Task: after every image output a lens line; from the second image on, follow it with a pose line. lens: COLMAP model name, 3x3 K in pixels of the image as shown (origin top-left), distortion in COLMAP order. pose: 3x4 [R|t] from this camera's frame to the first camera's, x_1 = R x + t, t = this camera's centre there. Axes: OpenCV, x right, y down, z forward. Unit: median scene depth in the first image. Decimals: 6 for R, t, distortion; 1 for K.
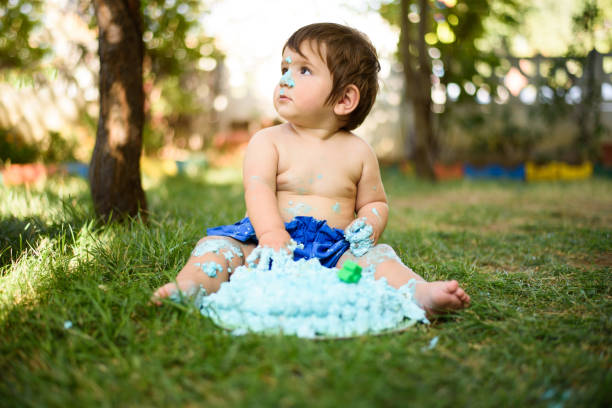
lens RADIAL K [[921.6, 0, 306.0], [0, 921.6, 204.0], [0, 0, 1]] dist [-0.121307, 0.050696]
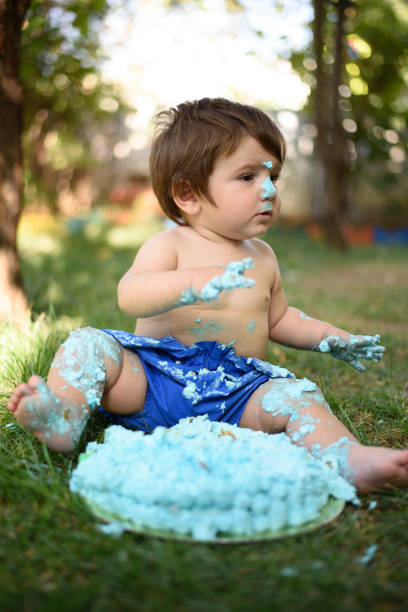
lens RADIAL K [[921.6, 0, 204.0], [0, 921.6, 306.0], [0, 0, 1]] dist [-0.121307, 0.050696]
pose [[0.999737, 0.022883, -0.001138, -0.002378], [-0.022759, 0.997570, 0.065850, -0.073651], [0.002642, -0.065806, 0.997829, 0.191832]]
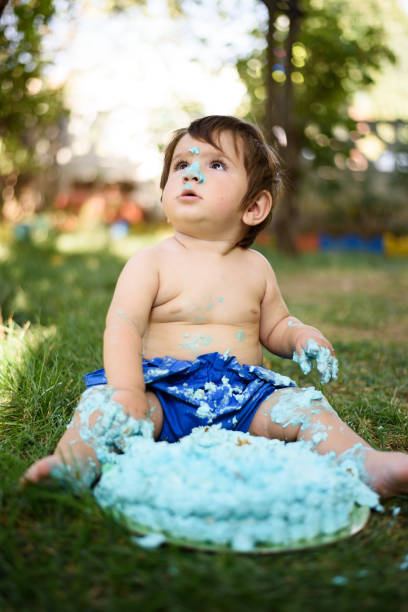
lens RADIAL K [[921.6, 0, 204.0], [0, 921.6, 306.0], [0, 0, 1]] dist [-0.121307, 0.050696]
pose [[0.996826, 0.019819, 0.077110, -0.070539], [-0.024278, 0.998061, 0.057318, -0.073404], [-0.075825, -0.059008, 0.995374, 0.199539]]
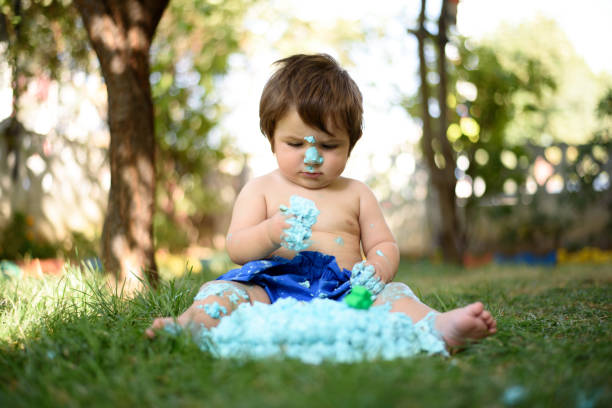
lens RADIAL K [[921.6, 0, 306.0], [0, 921.6, 204.0], [0, 0, 1]] dist [-0.121307, 0.050696]
pose [[0.998852, -0.034801, -0.032910, 0.022350], [0.030387, 0.991536, -0.126223, 0.075790], [0.037024, 0.125078, 0.991456, 0.056764]]
